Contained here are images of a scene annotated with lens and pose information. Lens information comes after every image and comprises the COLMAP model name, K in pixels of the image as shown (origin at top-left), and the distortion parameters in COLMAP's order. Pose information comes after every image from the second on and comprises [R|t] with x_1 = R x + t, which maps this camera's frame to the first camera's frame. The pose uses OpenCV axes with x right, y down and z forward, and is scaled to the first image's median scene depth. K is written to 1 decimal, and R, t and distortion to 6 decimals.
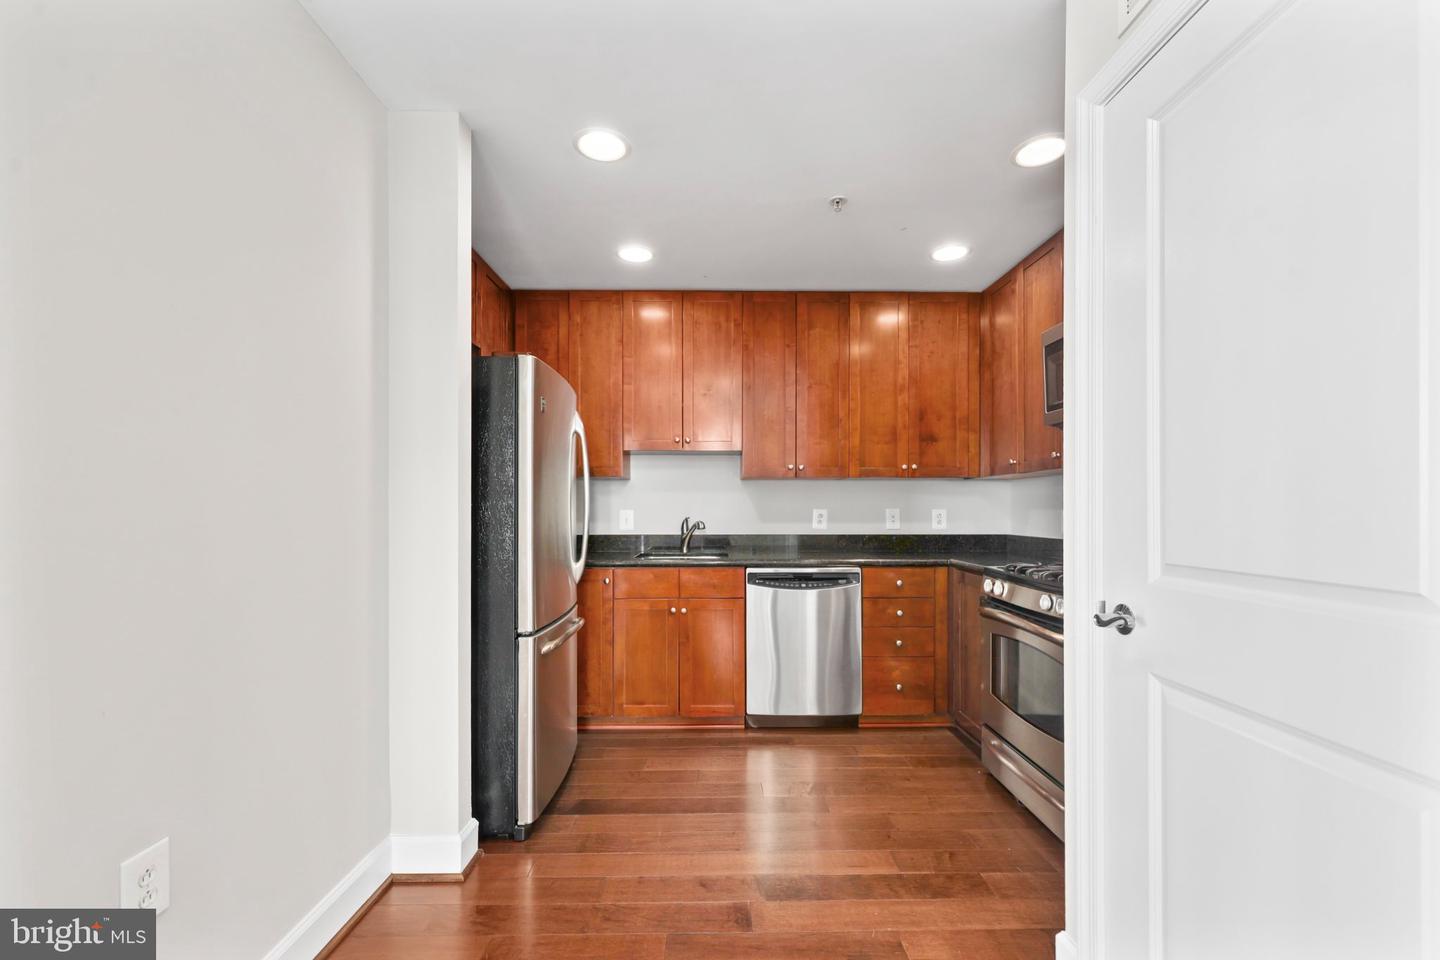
lens RADIAL K [[584.7, 0, 720.2], [0, 584.7, 502.9], [0, 0, 1]] dist [0.000124, 0.000292]
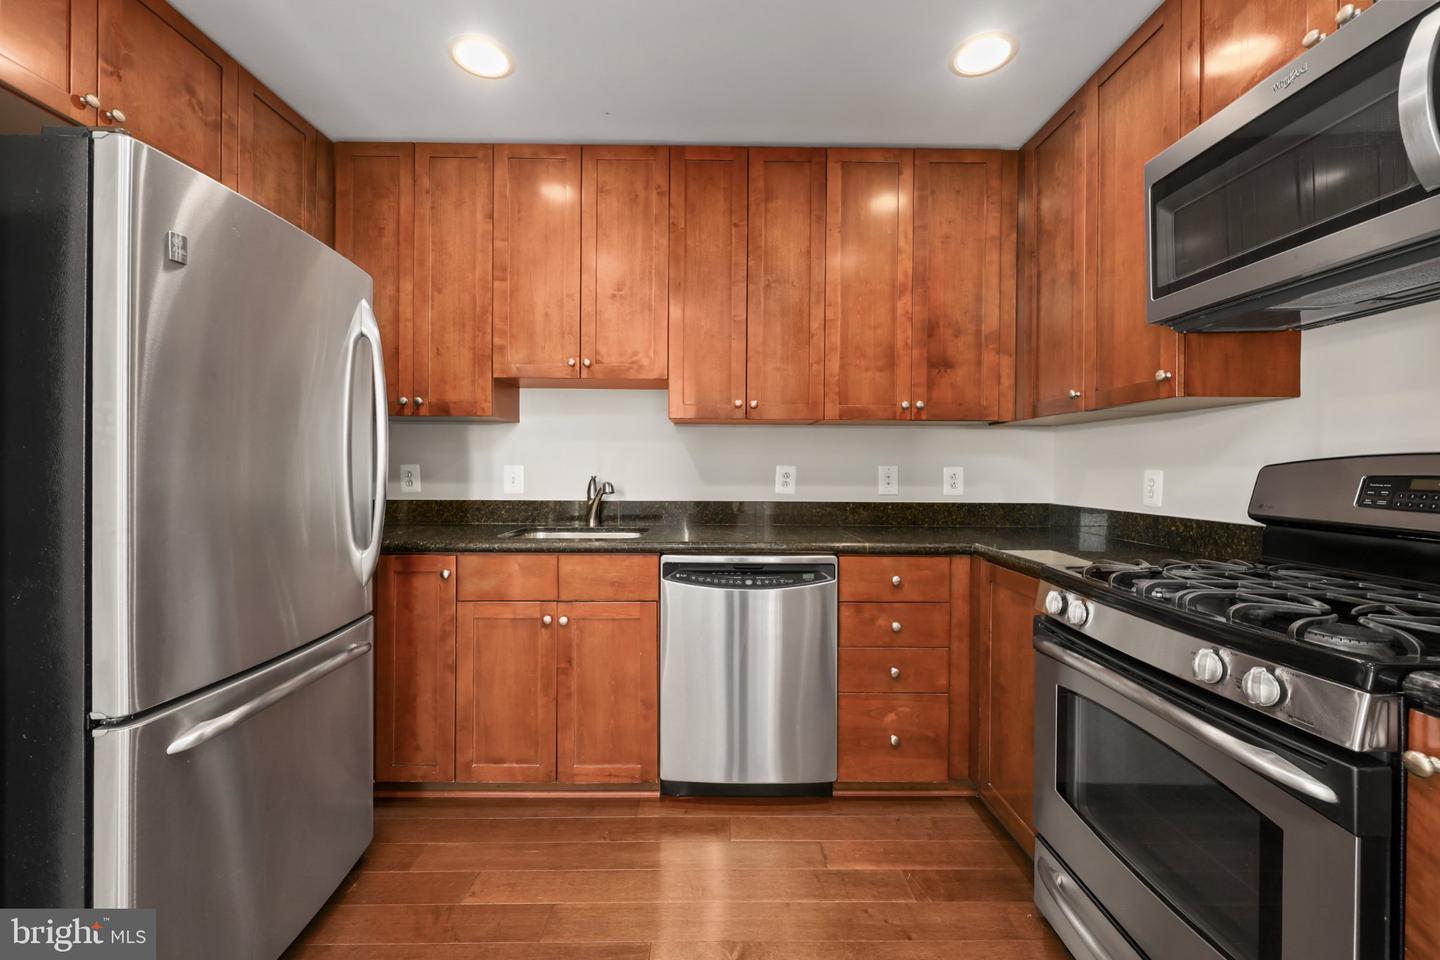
lens RADIAL K [[580.4, 0, 719.3], [0, 580.4, 465.4], [0, 0, 1]] dist [0.001275, -0.000145]
pose [[0.999979, 0.006428, -0.000912, 0.099973], [-0.006420, 0.999944, 0.008453, 0.005202], [0.000967, -0.008447, 0.999964, 0.324717]]
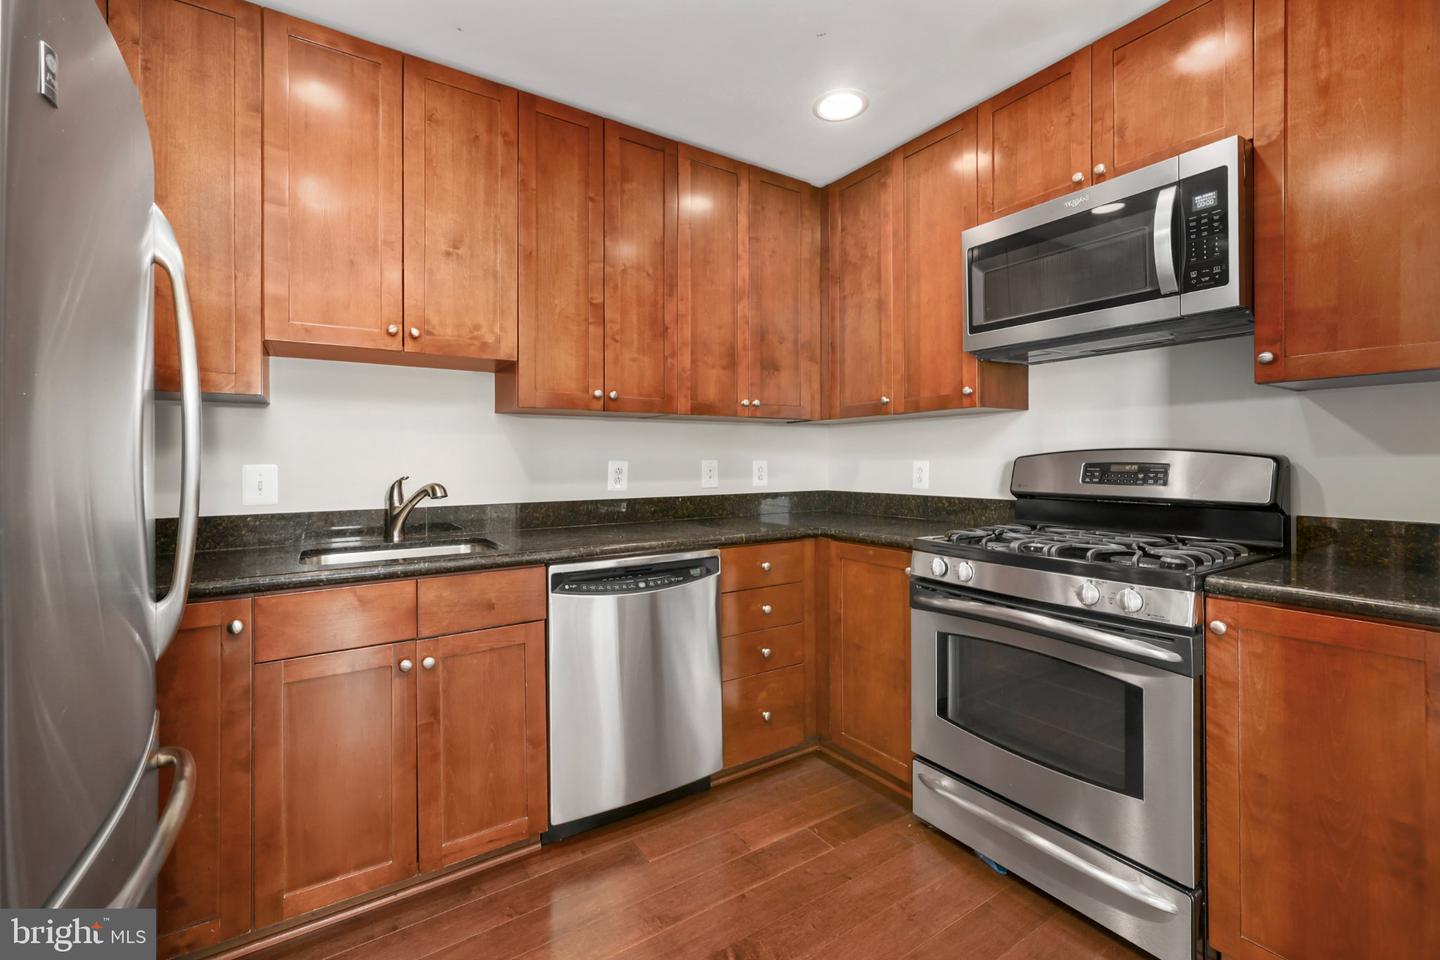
lens RADIAL K [[612.8, 0, 717.6], [0, 612.8, 455.9], [0, 0, 1]] dist [0.003046, 0.000271]
pose [[0.842021, -0.000295, 0.539445, -0.125240], [0.000161, 1.000000, 0.000295, 0.005025], [-0.539445, -0.000161, 0.842021, 0.379684]]
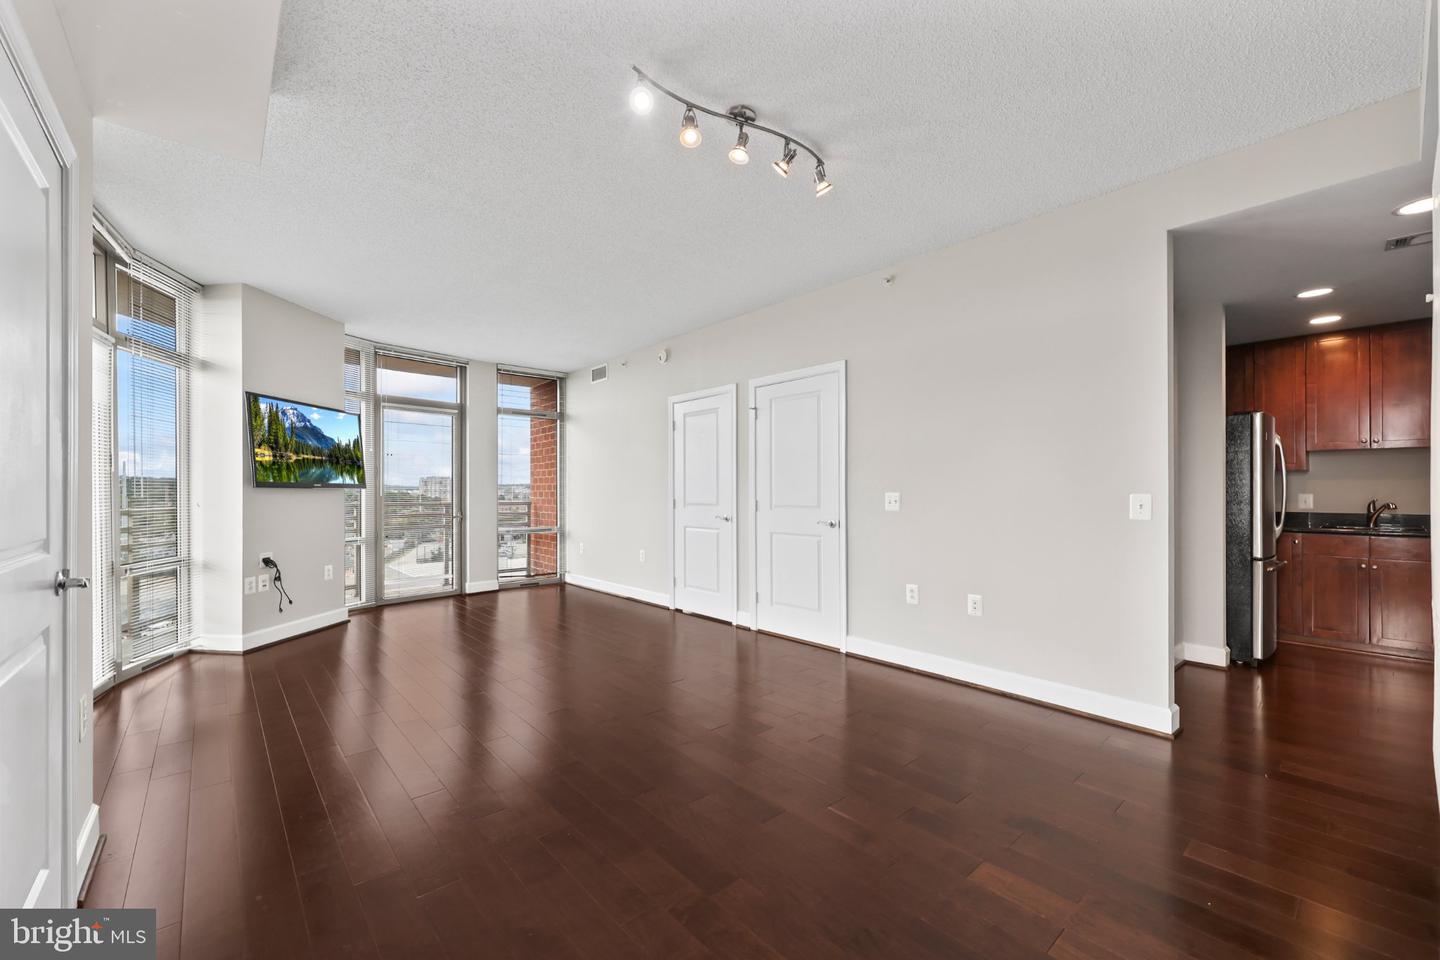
lens RADIAL K [[587.3, 0, 723.9], [0, 587.3, 485.5], [0, 0, 1]] dist [-0.000259, 0.000035]
pose [[0.646580, -0.003586, -0.762837, 0.003877], [0.008277, 0.999963, 0.002314, -0.023308], [0.762801, -0.007810, 0.646586, -0.979669]]
